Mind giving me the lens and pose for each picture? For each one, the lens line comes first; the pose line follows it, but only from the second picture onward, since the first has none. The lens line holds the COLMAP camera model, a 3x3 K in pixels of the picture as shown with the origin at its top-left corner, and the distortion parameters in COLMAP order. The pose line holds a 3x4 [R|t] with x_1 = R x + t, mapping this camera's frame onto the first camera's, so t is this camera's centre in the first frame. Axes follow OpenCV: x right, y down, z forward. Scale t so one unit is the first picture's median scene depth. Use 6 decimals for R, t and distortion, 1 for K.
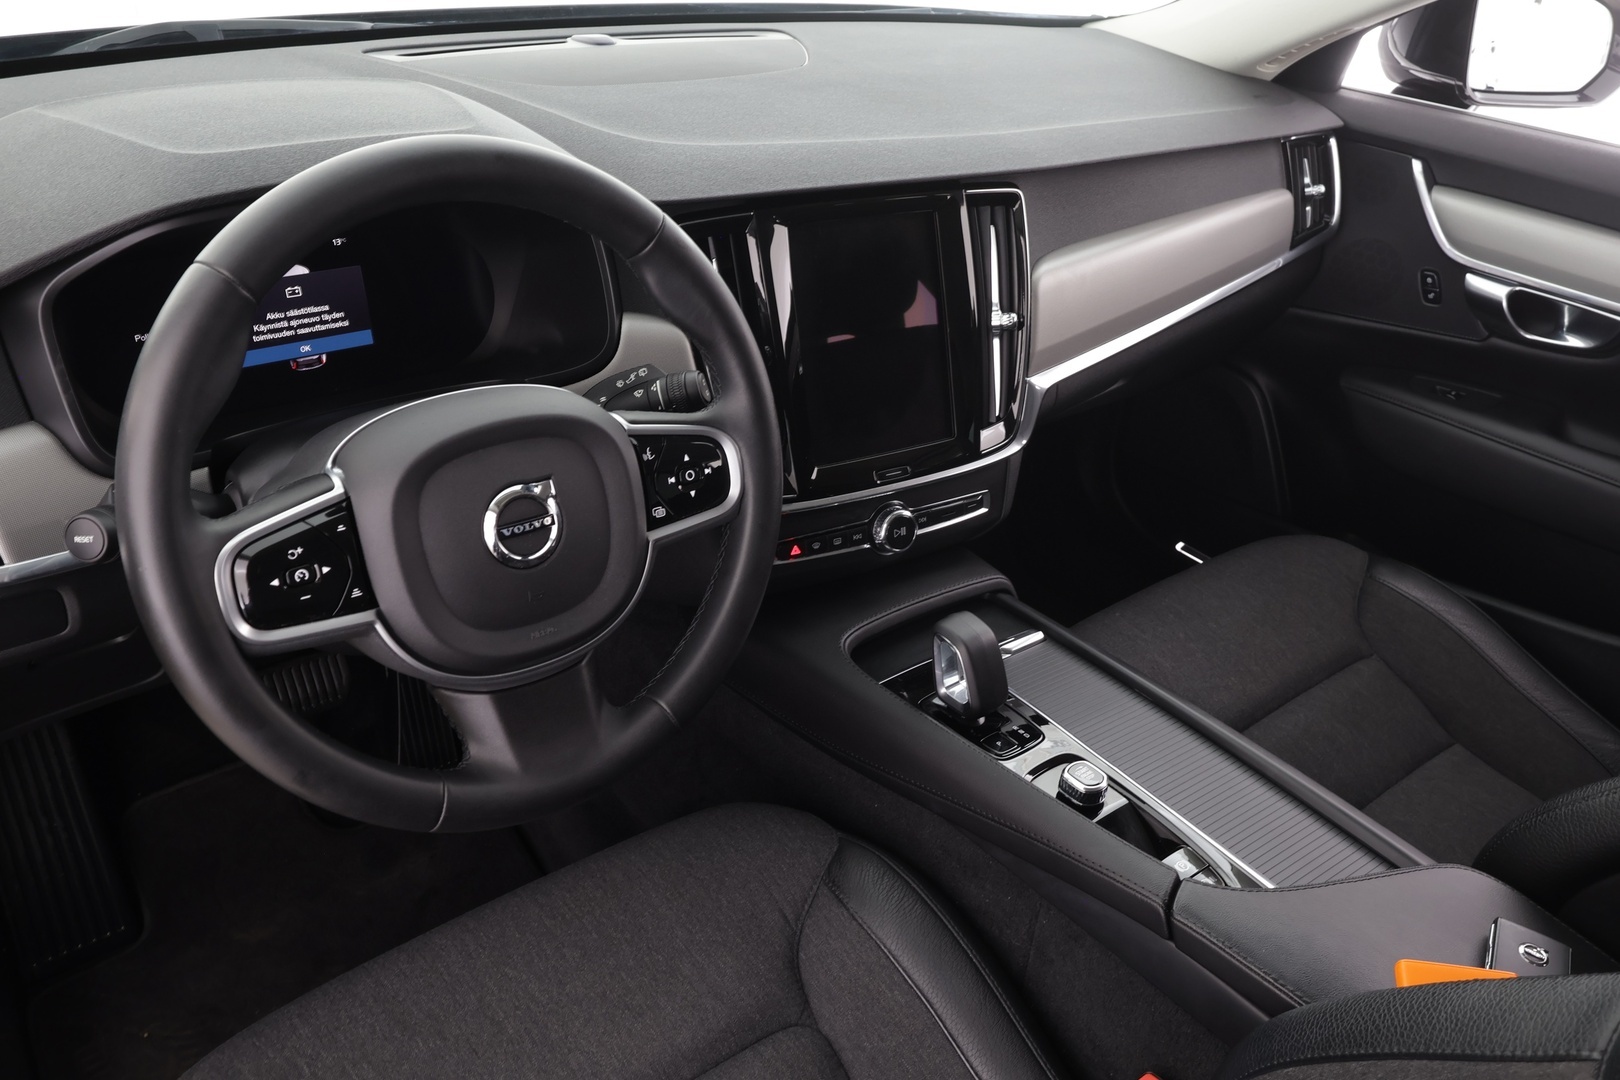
lens RADIAL K [[1252.0, 0, 810.0], [0, 1252.0, 540.0], [0, 0, 1]] dist [-0.002585, 0.002260]
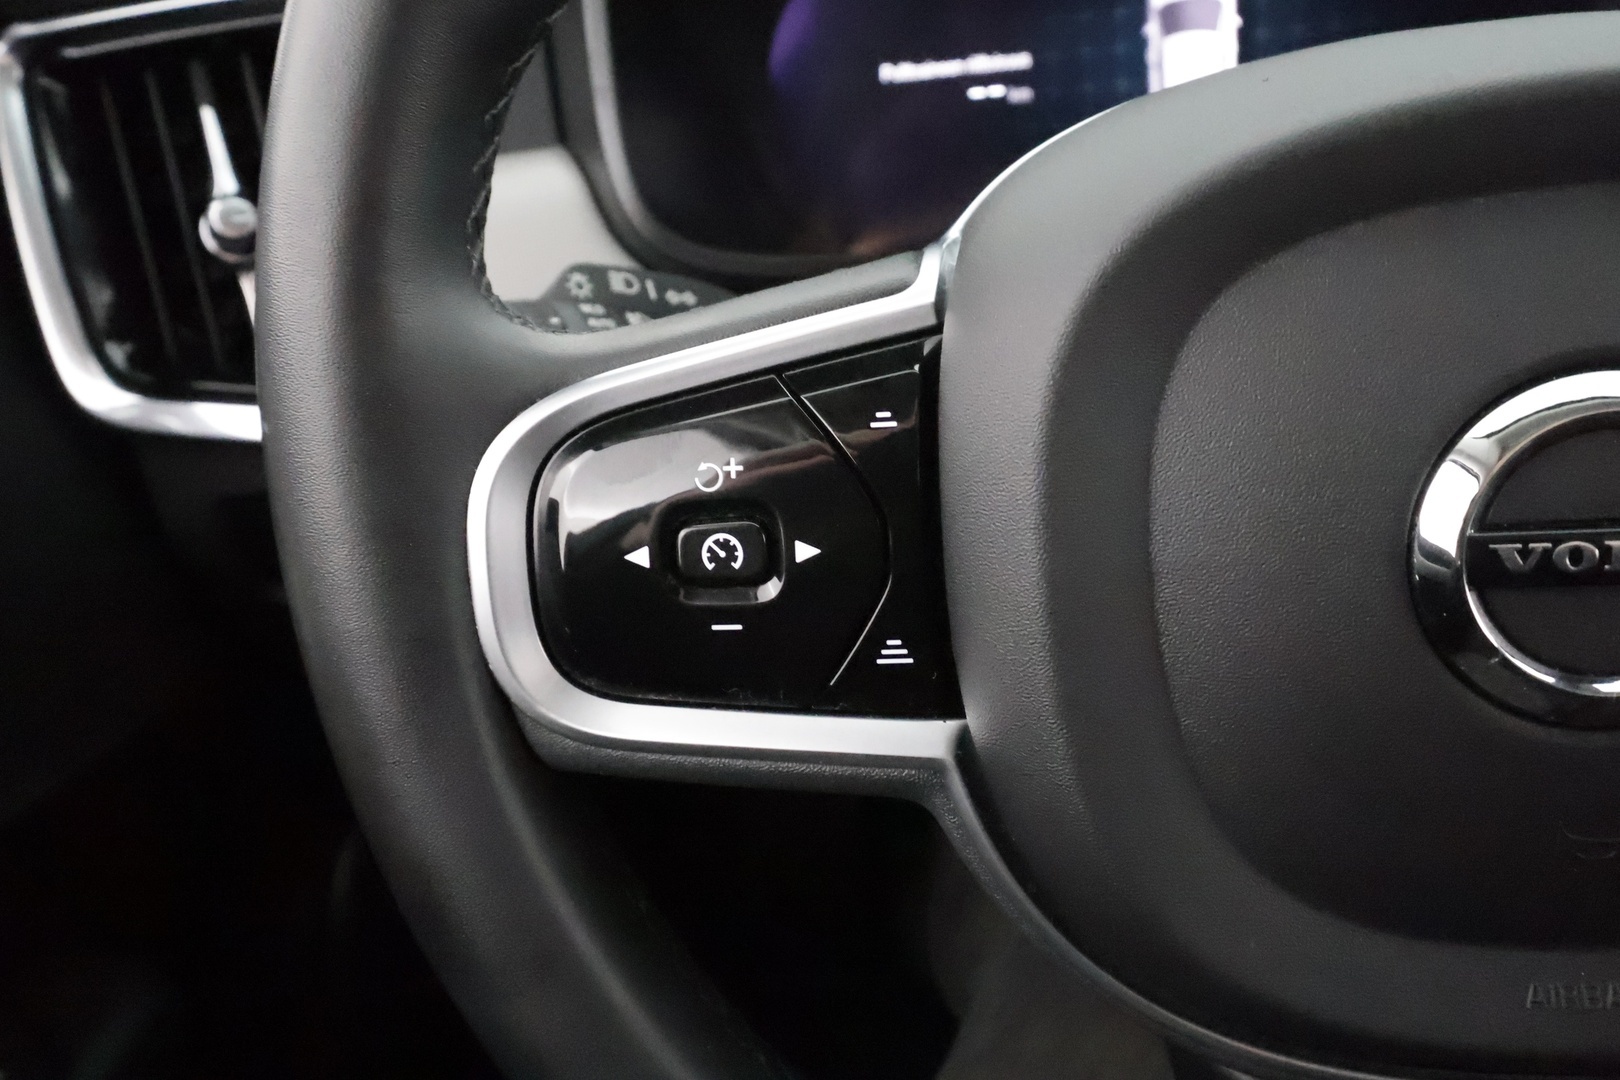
lens RADIAL K [[1252.0, 0, 810.0], [0, 1252.0, 540.0], [0, 0, 1]] dist [-0.002585, 0.002260]
pose [[0.696425, 0.207373, -0.687014, -0.131340], [-0.206121, 0.974802, 0.085296, -0.002662], [0.687391, 0.082206, 0.721620, 0.557909]]
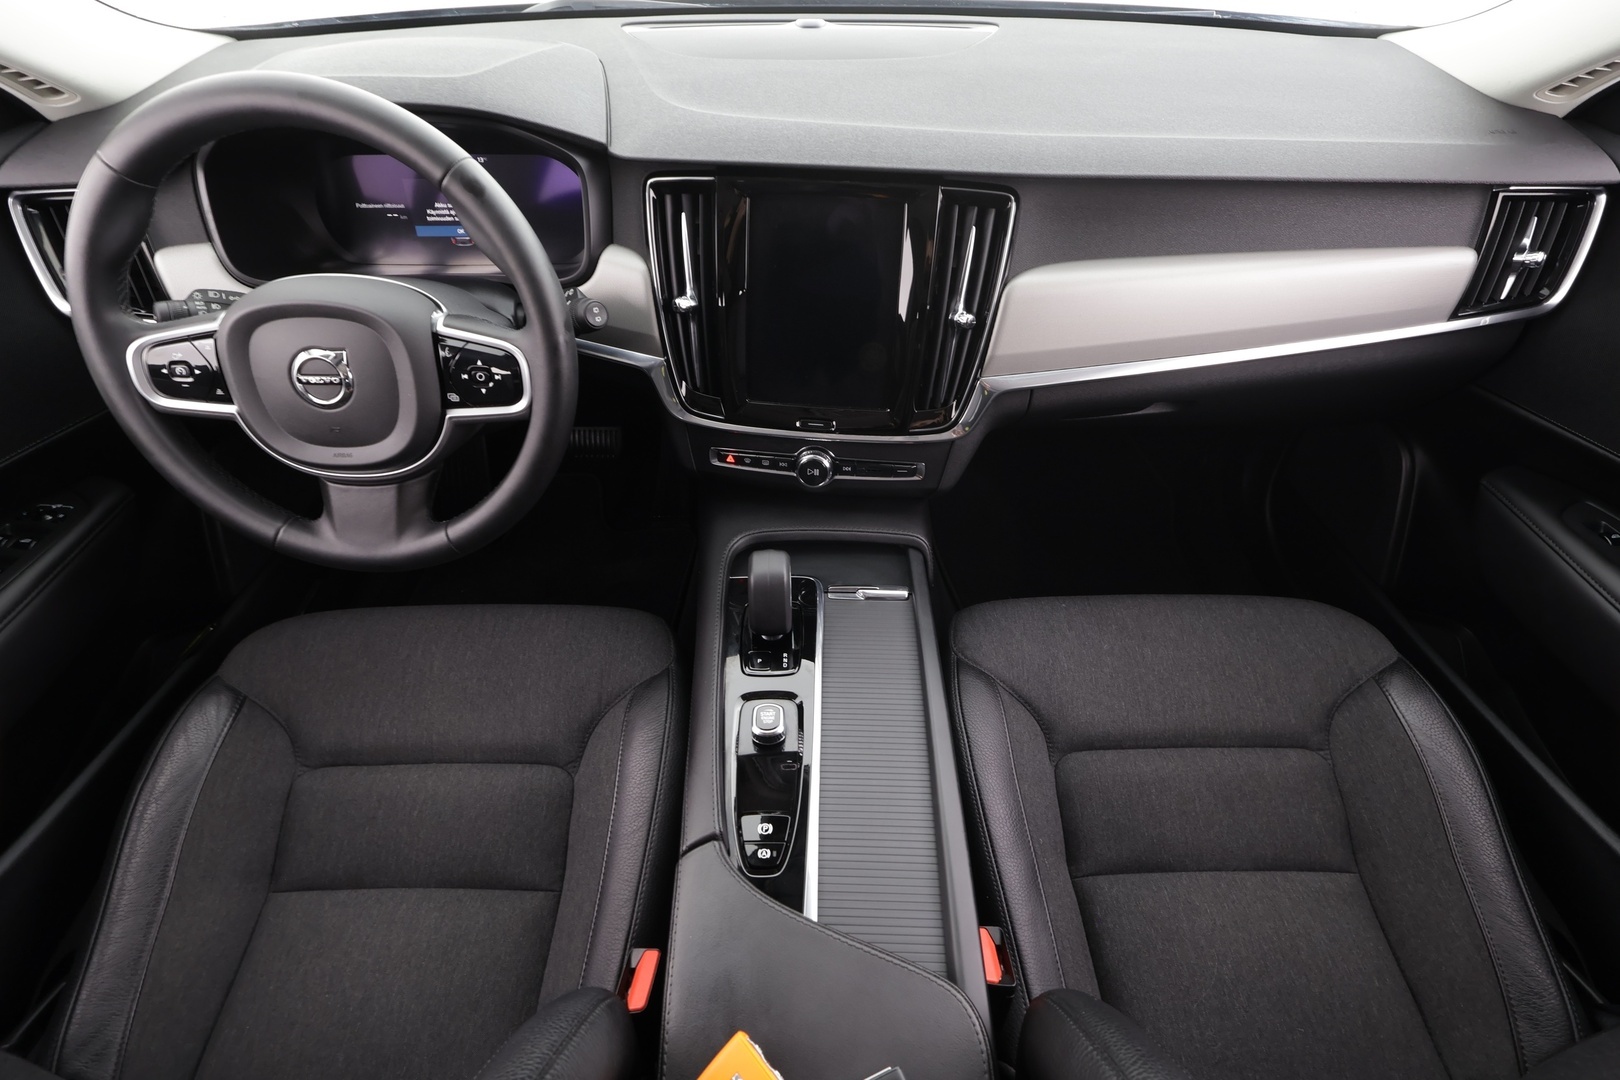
lens RADIAL K [[748.5, 0, 810.0], [0, 748.5, 540.0], [0, 0, 1]] dist [-0.006171, -0.000055]
pose [[0.786899, 0.374504, -0.490446, 0.531728], [-0.266486, 0.923086, 0.277303, -0.172800], [0.556575, -0.087512, 0.826176, 0.450709]]
